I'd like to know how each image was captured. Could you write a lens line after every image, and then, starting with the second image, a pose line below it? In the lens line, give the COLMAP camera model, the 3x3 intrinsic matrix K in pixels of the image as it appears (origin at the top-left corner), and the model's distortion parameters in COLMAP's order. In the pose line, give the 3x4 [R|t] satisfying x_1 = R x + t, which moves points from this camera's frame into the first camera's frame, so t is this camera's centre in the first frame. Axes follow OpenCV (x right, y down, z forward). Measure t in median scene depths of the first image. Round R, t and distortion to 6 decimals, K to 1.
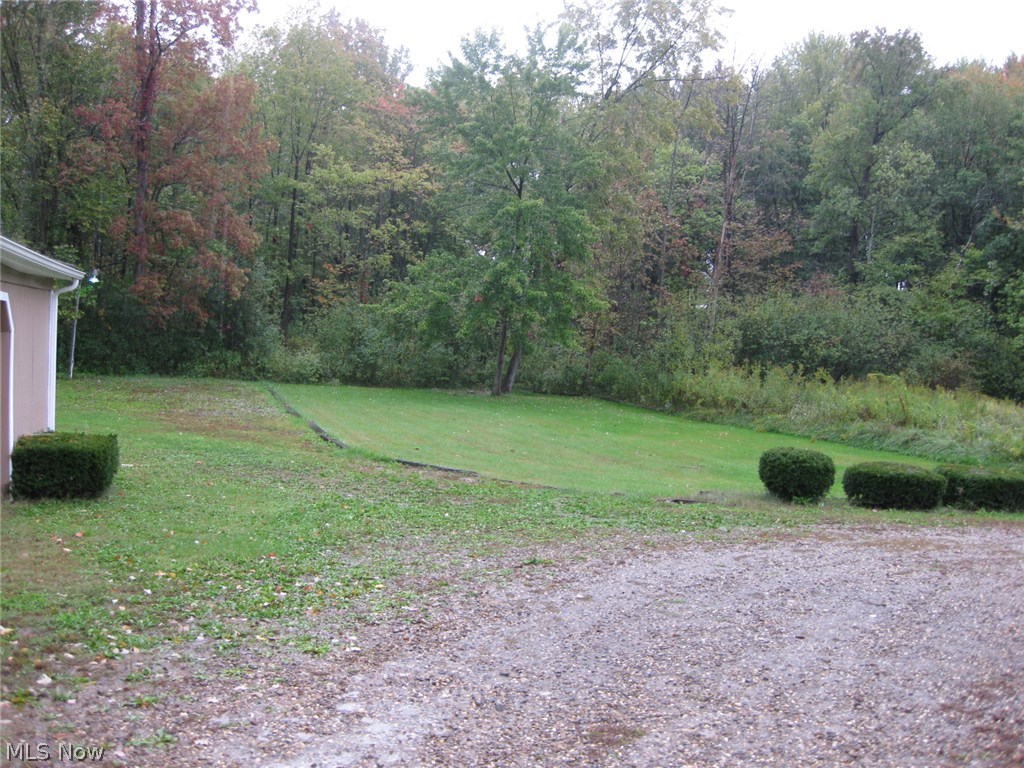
lens RADIAL K [[1051.4, 0, 512.0], [0, 1051.4, 384.0], [0, 0, 1]] dist [-0.175340, 0.124191]
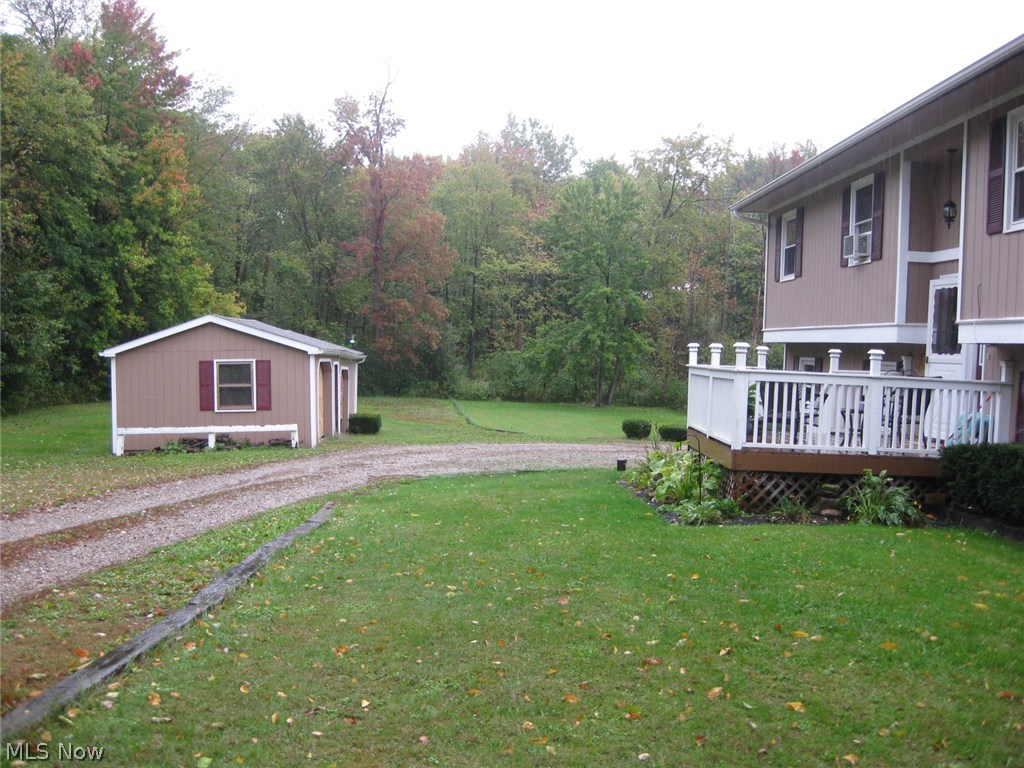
lens RADIAL K [[1051.4, 0, 512.0], [0, 1051.4, 384.0], [0, 0, 1]] dist [-0.175340, 0.124191]
pose [[0.978827, -0.016267, -0.204040, 0.189658], [0.011767, 0.999660, -0.023247, 0.013012], [0.204348, 0.020354, 0.978687, -0.594320]]
